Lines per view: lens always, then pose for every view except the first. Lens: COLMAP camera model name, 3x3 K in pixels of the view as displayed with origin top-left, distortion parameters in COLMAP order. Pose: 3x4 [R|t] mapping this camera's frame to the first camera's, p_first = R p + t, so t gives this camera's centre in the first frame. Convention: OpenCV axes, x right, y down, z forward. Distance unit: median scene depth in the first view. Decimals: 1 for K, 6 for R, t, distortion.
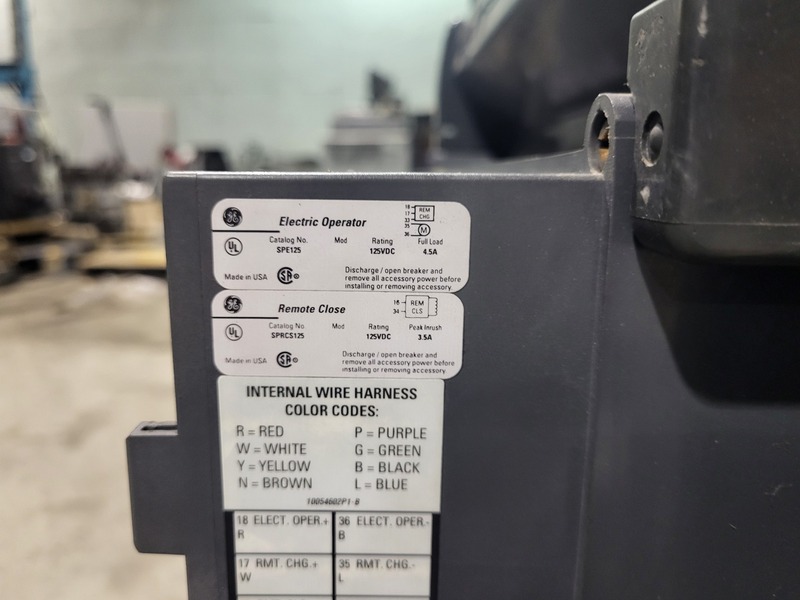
lens RADIAL K [[635.5, 0, 382.2], [0, 635.5, 308.8], [0, 0, 1]] dist [0.005837, -0.000423]
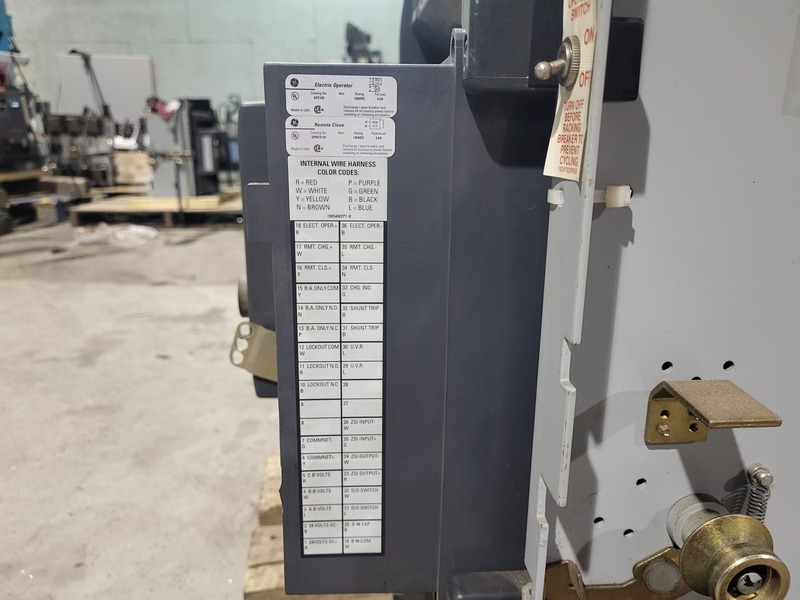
lens RADIAL K [[635.5, 0, 396.4], [0, 635.5, 304.4], [0, 0, 1]] dist [0.005837, -0.000423]
pose [[0.998440, -0.013403, 0.054202, -0.001382], [0.010468, 0.998483, 0.054065, 0.511898], [-0.054844, -0.053413, 0.997065, -1.302049]]
